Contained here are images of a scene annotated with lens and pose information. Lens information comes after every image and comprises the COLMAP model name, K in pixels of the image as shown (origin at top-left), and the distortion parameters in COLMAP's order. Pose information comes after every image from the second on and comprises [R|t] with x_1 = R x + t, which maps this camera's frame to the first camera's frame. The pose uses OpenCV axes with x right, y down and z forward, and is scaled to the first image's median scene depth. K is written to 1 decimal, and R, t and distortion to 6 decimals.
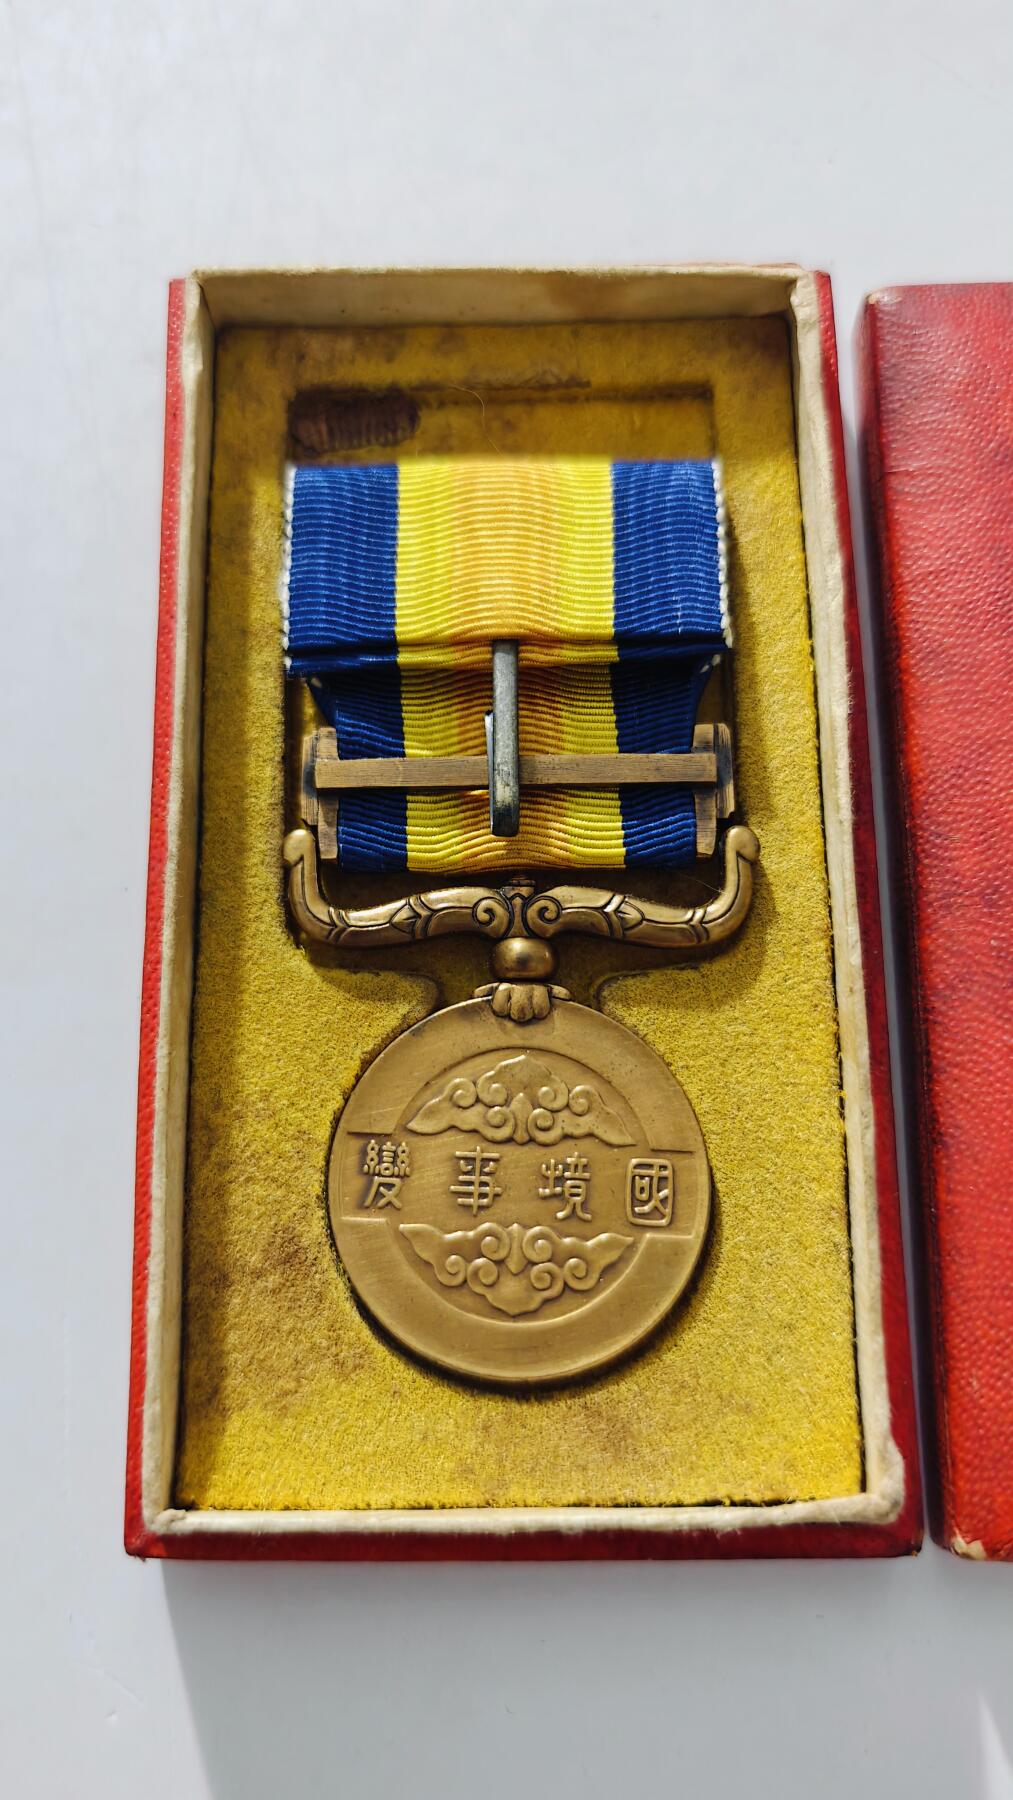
lens RADIAL K [[1510.5, 0, 512.7], [0, 1510.5, 937.9], [0, 0, 1]] dist [-0.040085, 0.000027]
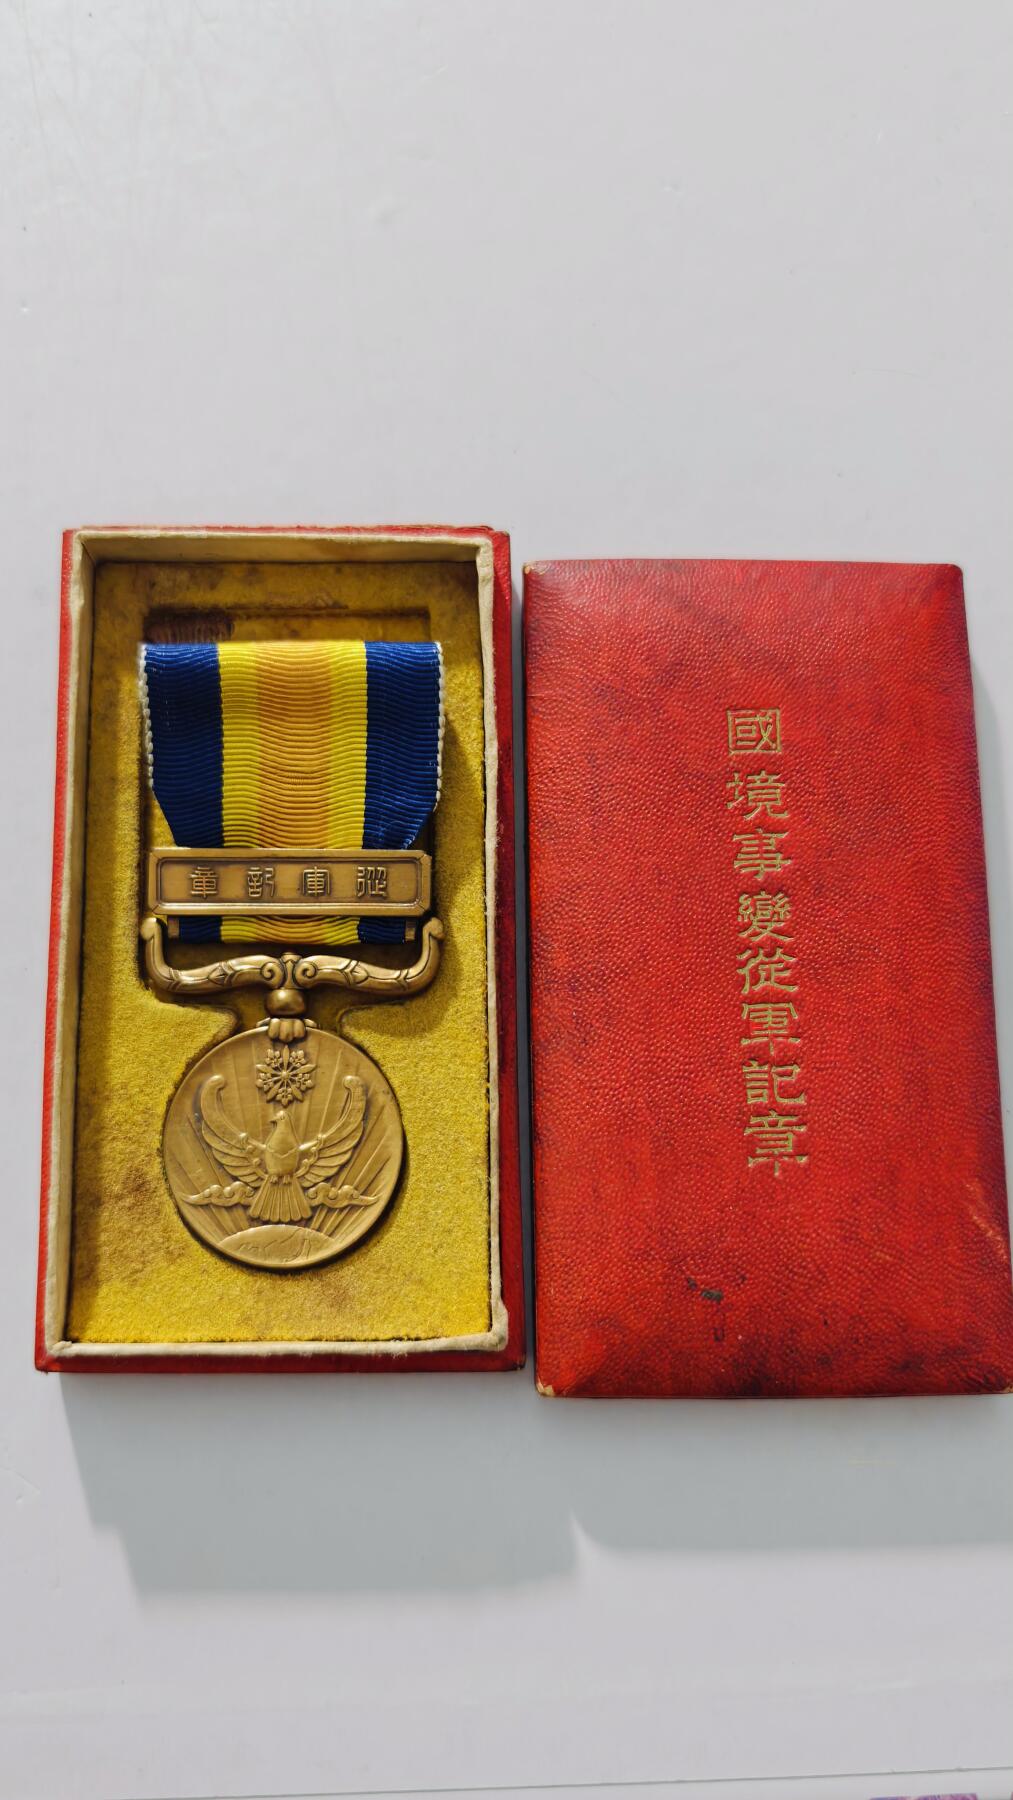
lens RADIAL K [[1481.3, 0, 506.5], [0, 1481.3, 900.0], [0, 0, 1]] dist [0.073278, -0.366163]
pose [[0.999420, 0.009365, 0.032728, 0.184451], [-0.011252, 0.998256, 0.057948, -0.185569], [-0.032128, -0.058283, 0.997783, -0.561183]]
